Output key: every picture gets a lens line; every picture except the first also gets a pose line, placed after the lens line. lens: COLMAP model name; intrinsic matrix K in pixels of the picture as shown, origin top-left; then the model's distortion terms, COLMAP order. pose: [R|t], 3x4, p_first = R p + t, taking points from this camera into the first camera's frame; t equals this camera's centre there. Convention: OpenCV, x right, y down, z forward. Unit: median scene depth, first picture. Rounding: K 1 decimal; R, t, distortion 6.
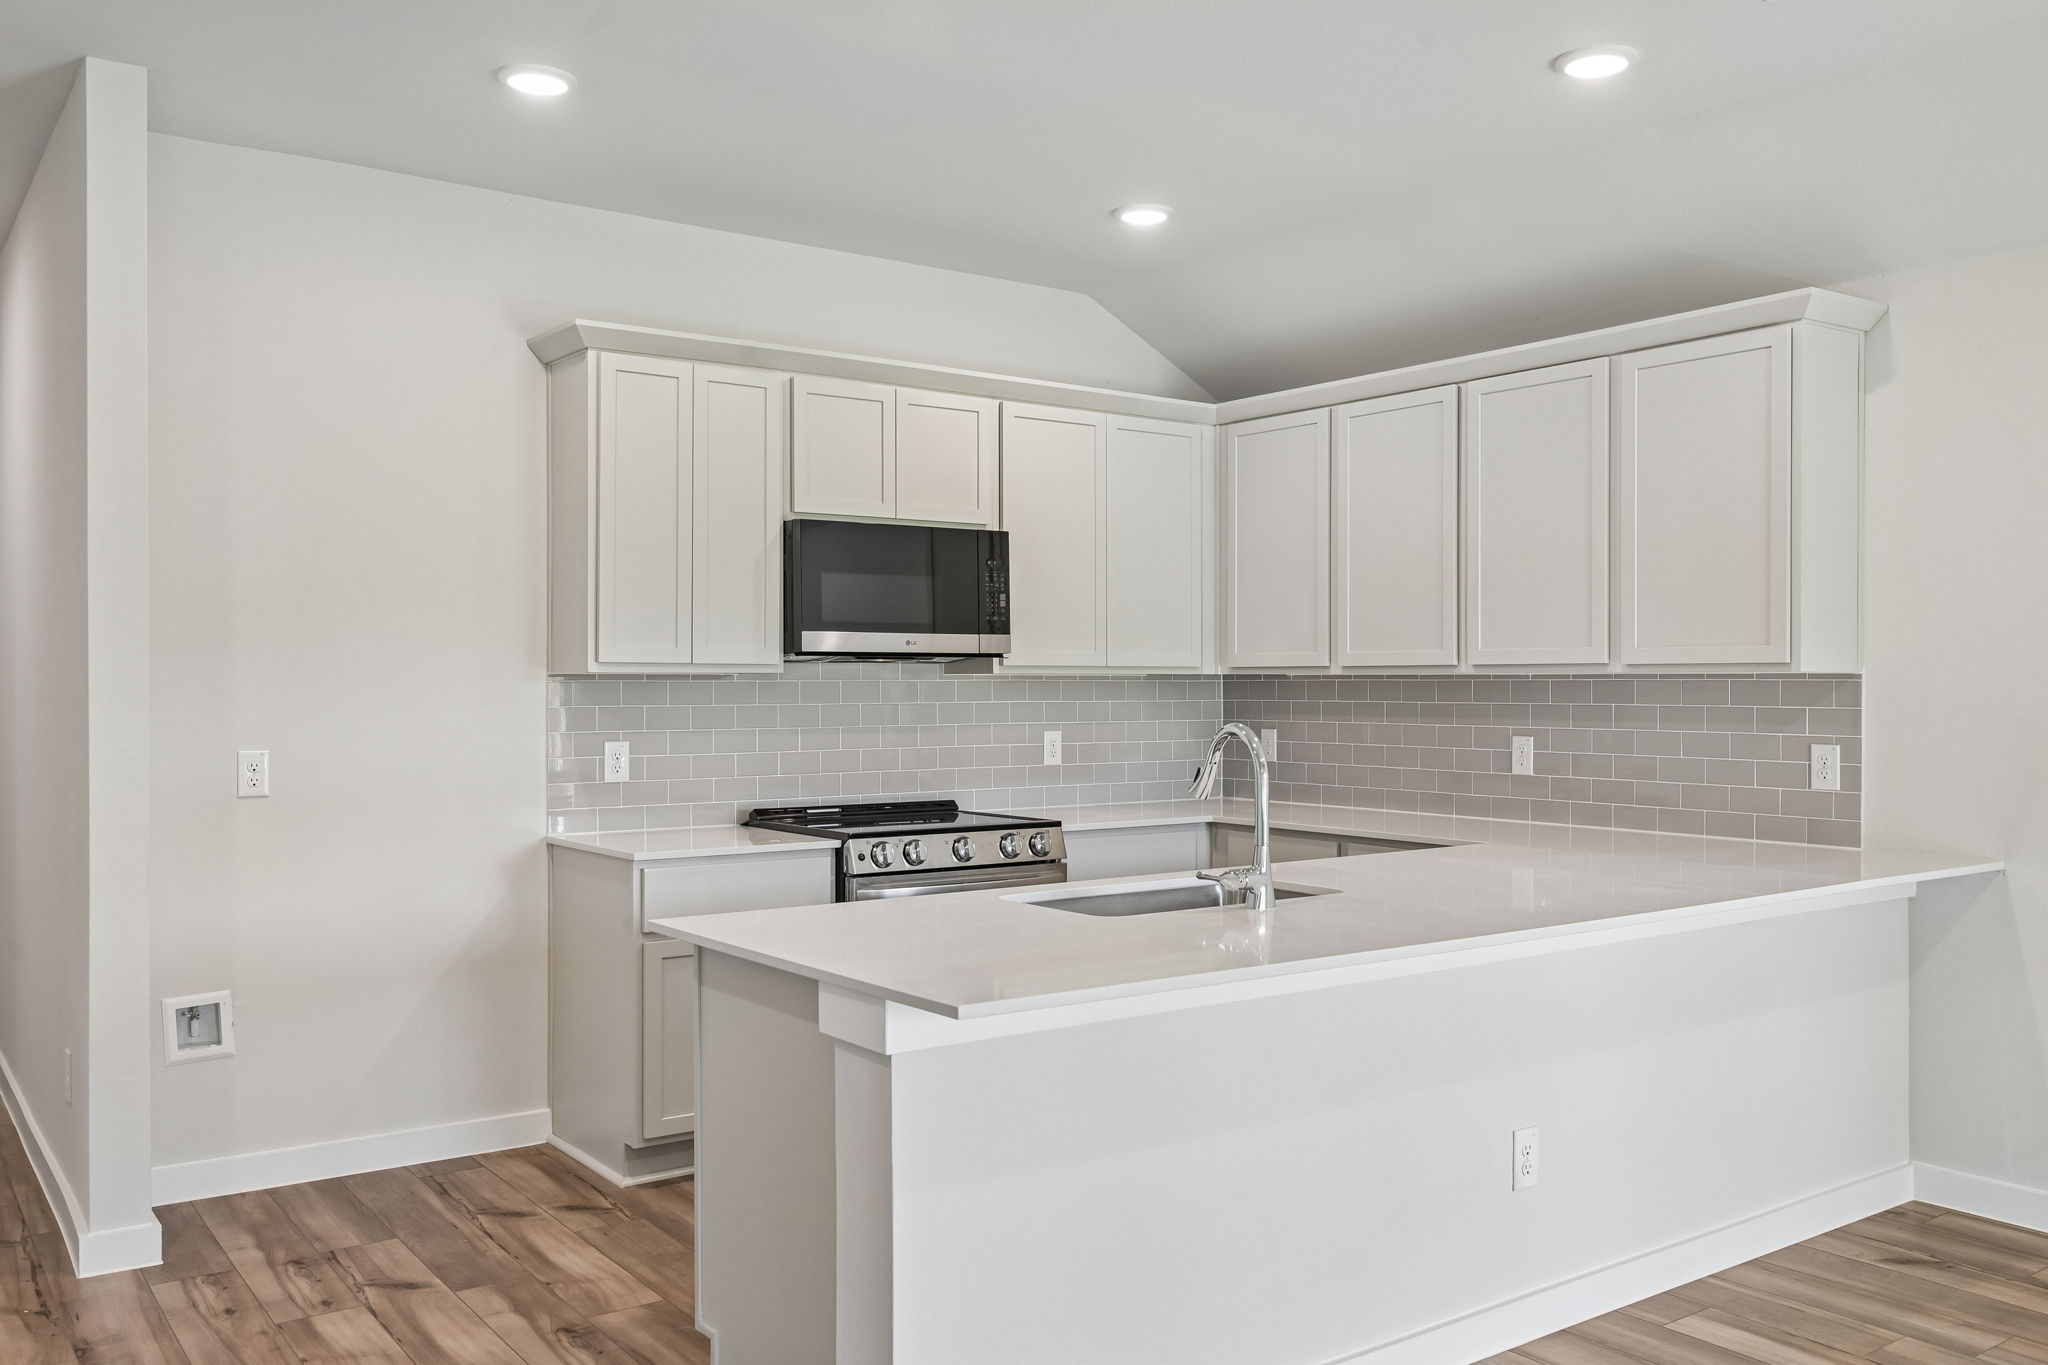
lens RADIAL K [[1651.7, 0, 1023.4], [0, 1651.7, 685.3], [0, 0, 1]] dist [0.004196, -0.012352]
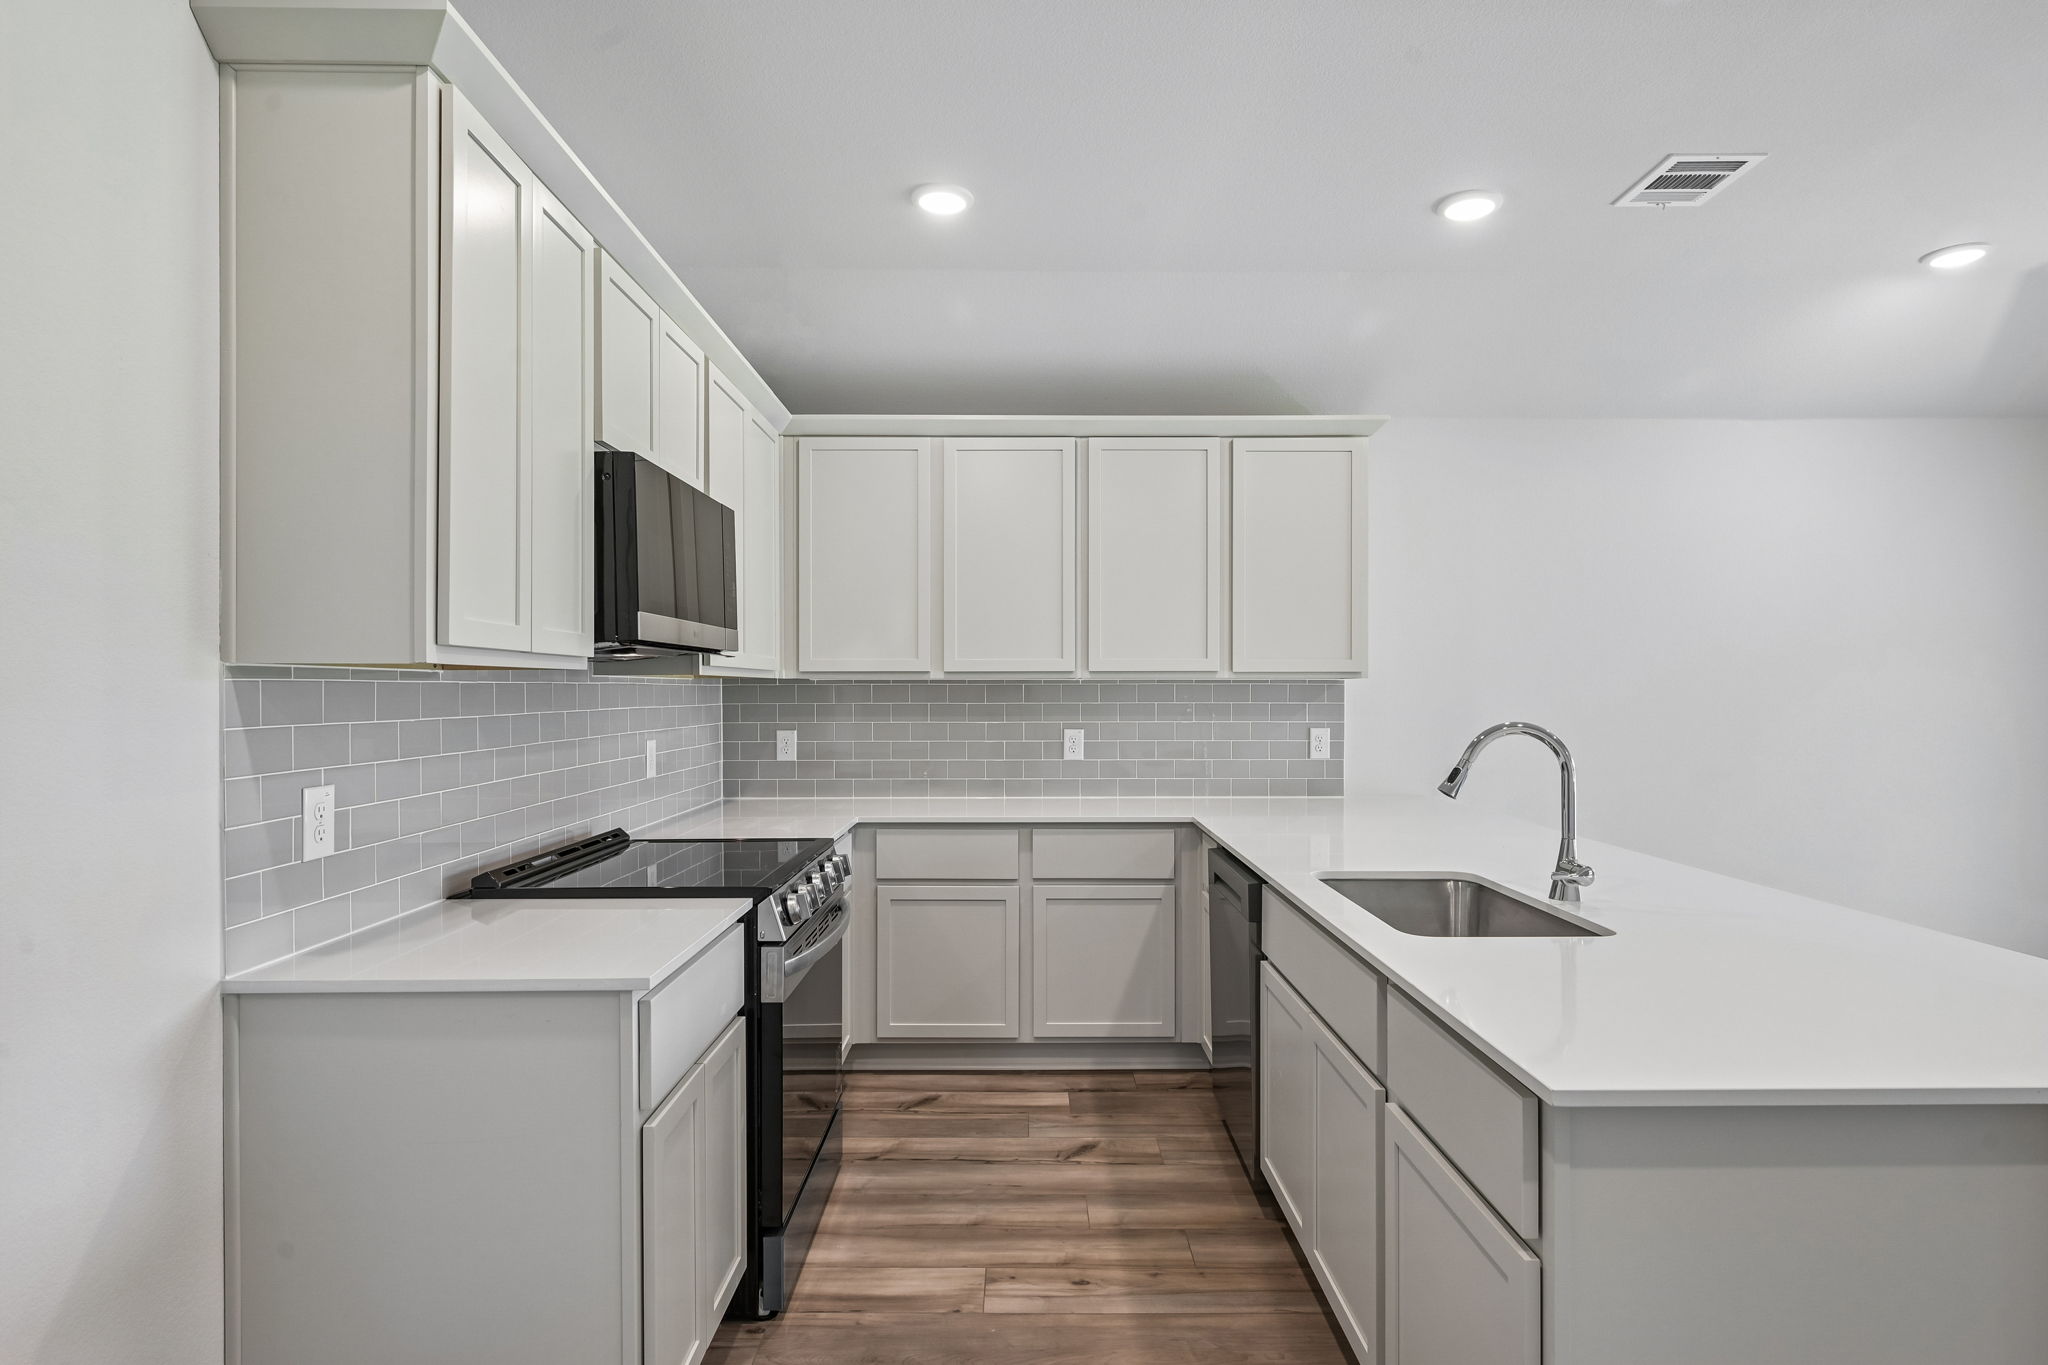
lens RADIAL K [[1077.5, 0, 1033.3], [0, 1077.5, 688.5], [0, 0, 1]] dist [-0.002993, 0.003229]
pose [[0.583662, 0.000460, 0.811997, -0.412499], [0.002605, 0.999994, -0.002438, 0.002079], [-0.811993, 0.003538, 0.583657, 0.599489]]
